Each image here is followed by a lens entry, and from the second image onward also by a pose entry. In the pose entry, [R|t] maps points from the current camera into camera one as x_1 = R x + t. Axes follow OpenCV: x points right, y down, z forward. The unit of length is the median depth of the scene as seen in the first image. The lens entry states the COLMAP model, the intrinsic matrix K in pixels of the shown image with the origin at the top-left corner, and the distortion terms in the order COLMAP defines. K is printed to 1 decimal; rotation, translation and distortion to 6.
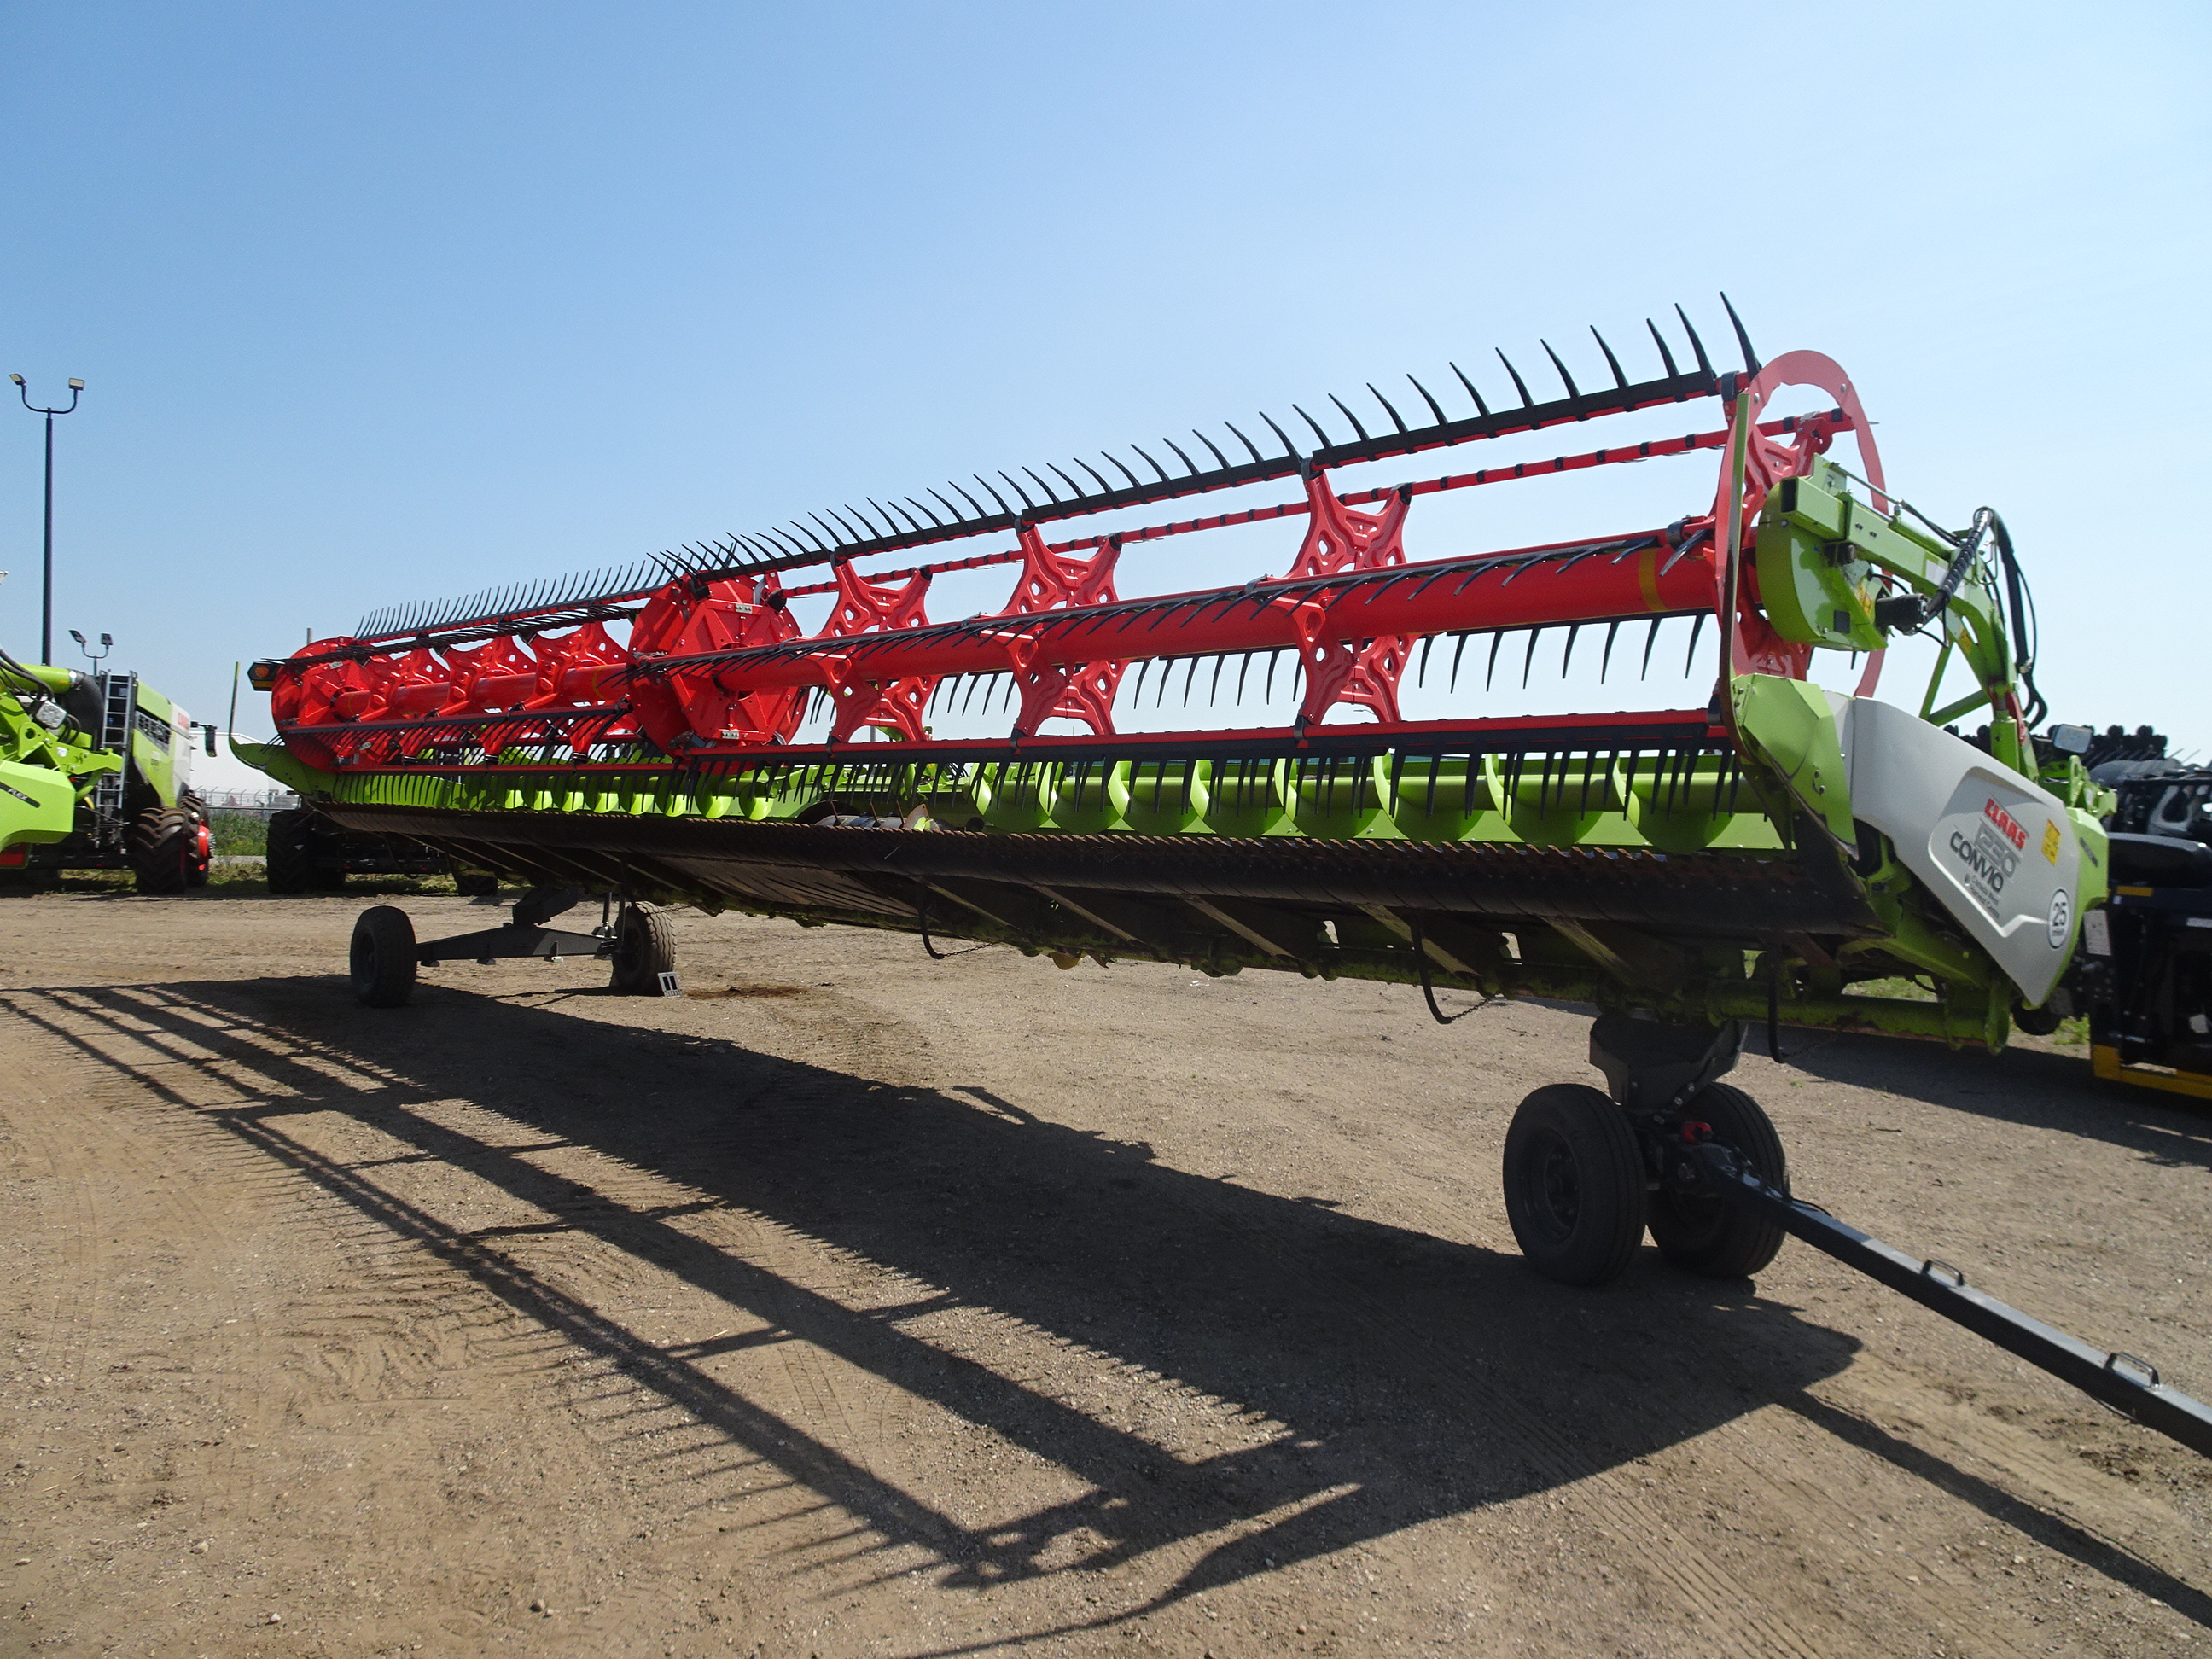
lens RADIAL K [[1515.4, 0, 1110.9], [0, 1515.4, 829.7], [0, 0, 1]] dist [-0.005279, 0.006369]
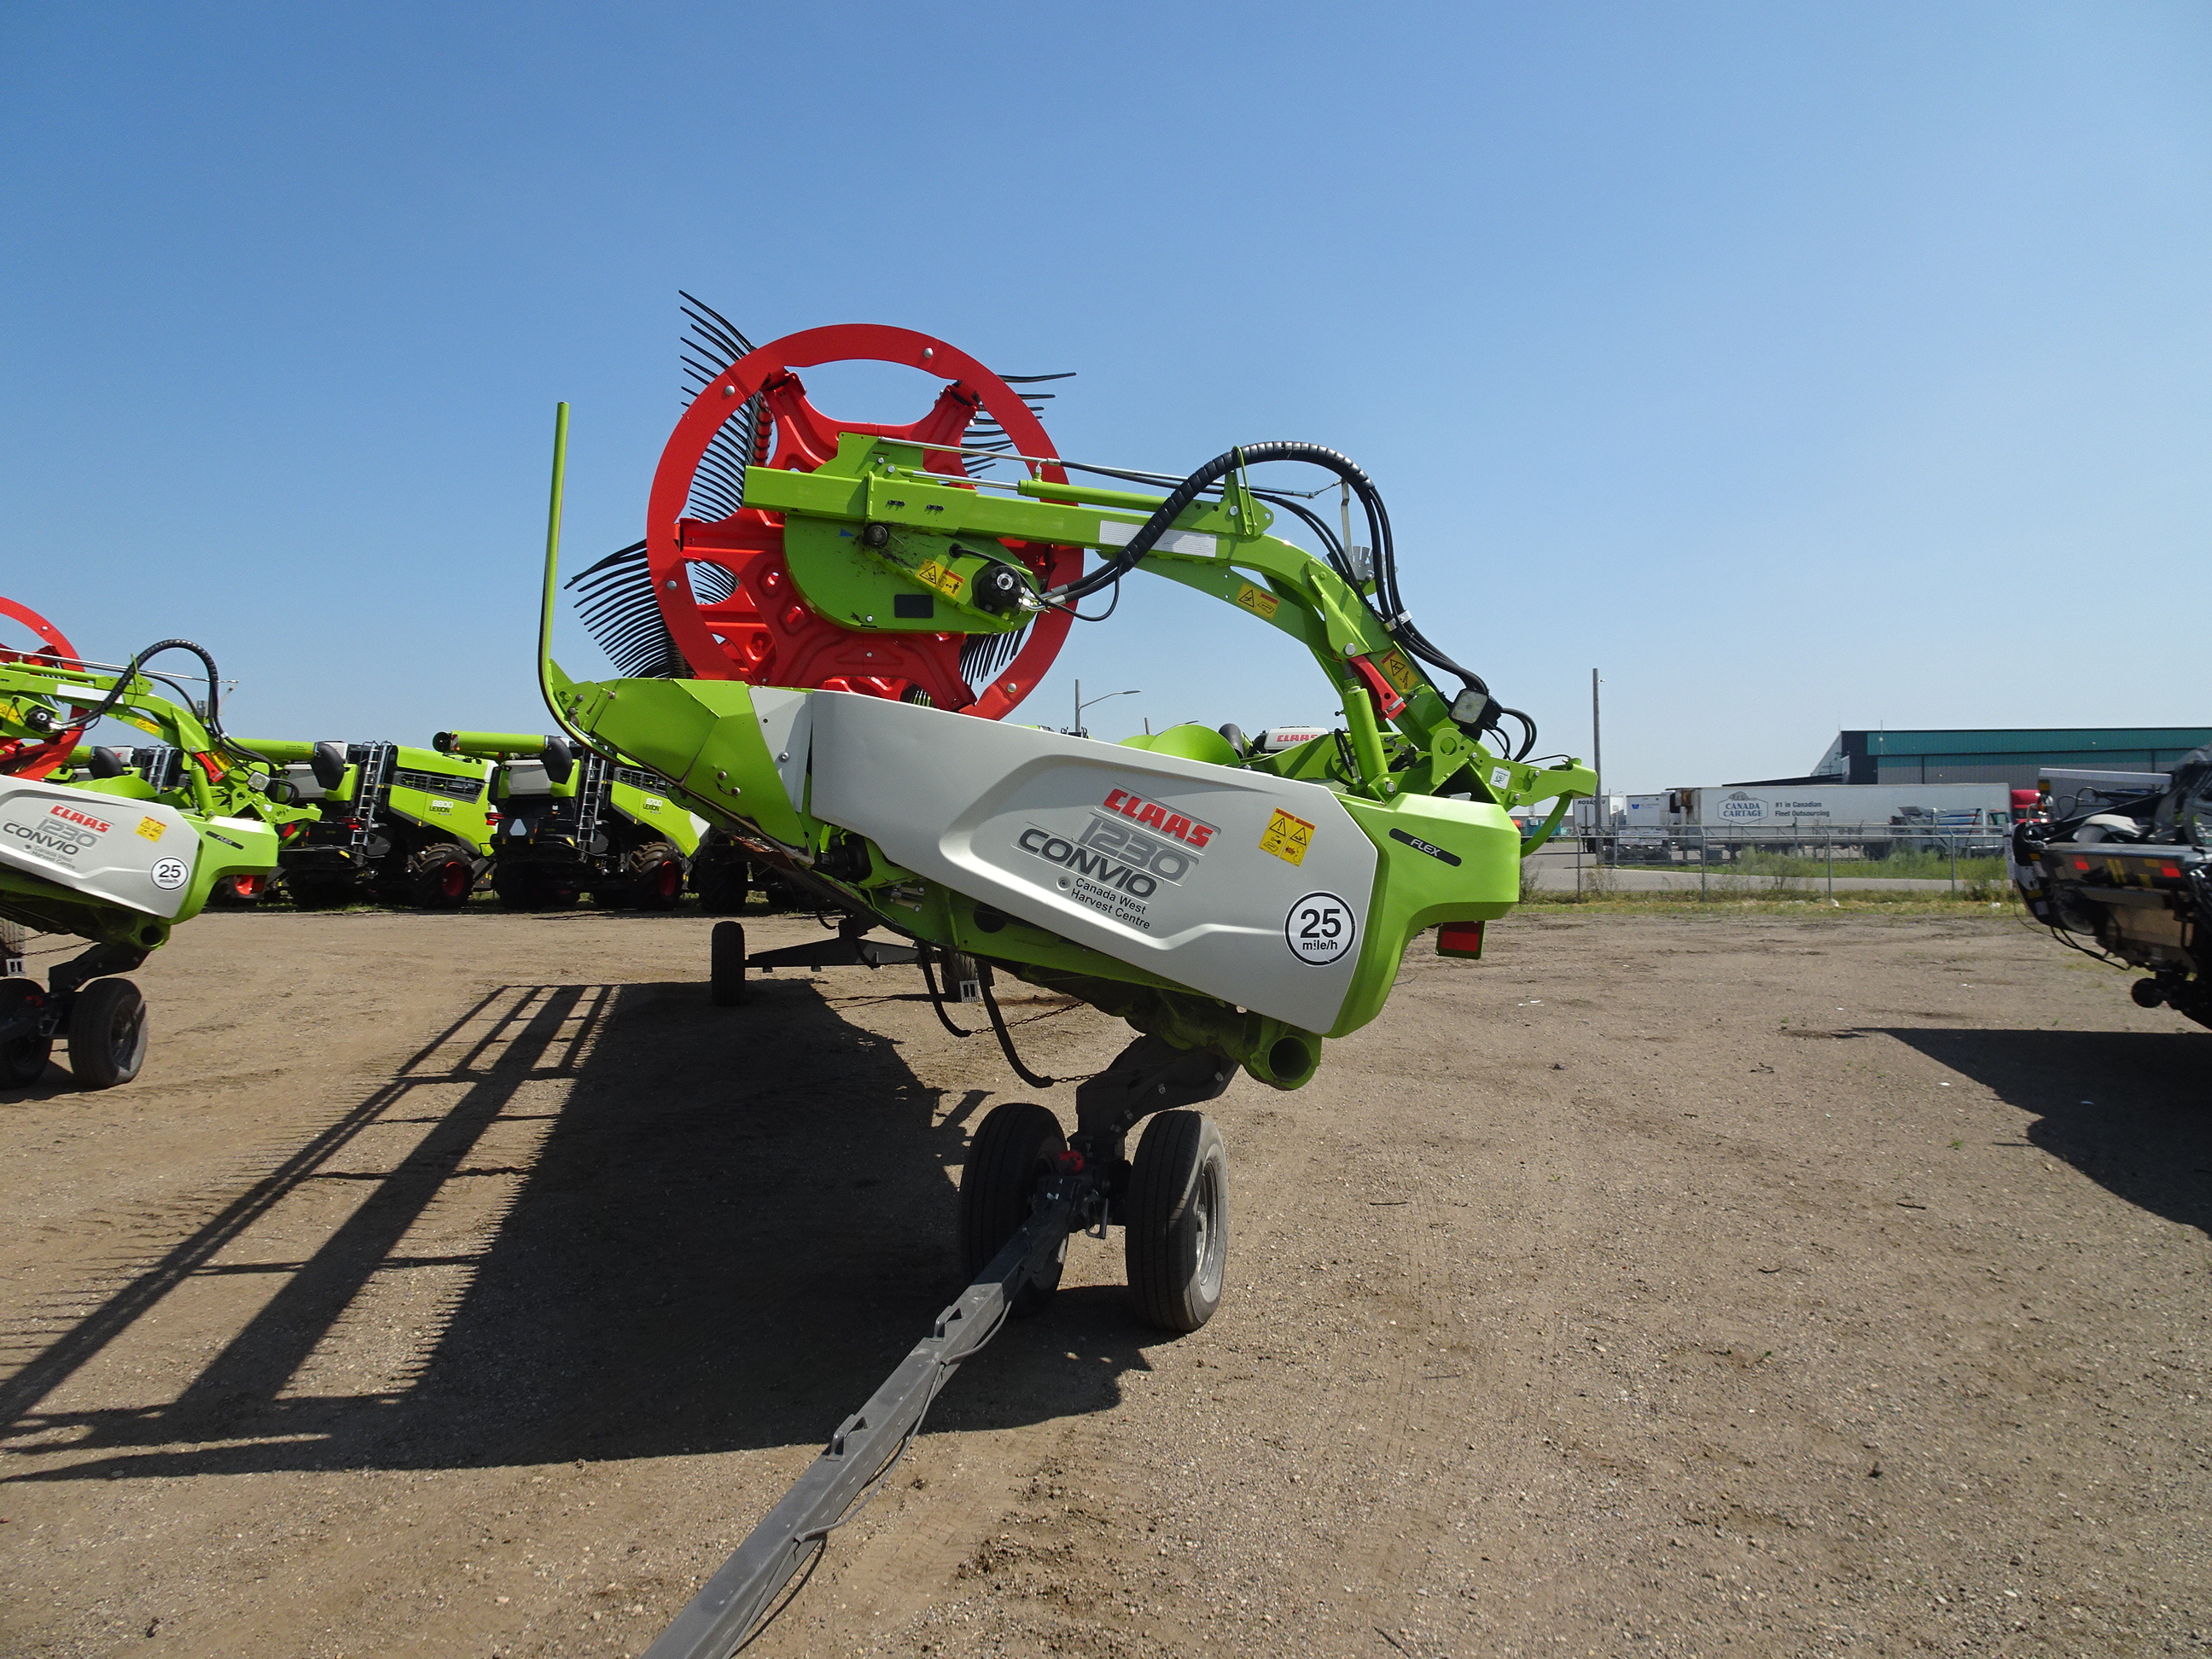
lens RADIAL K [[1515.4, 0, 1112.8], [0, 1515.4, 829.9], [0, 0, 1]] dist [-0.005279, 0.006369]
pose [[0.884265, -0.030218, -0.466007, 0.987328], [0.025477, 0.999540, -0.016471, 0.016887], [0.466290, 0.002692, 0.884628, 0.232322]]
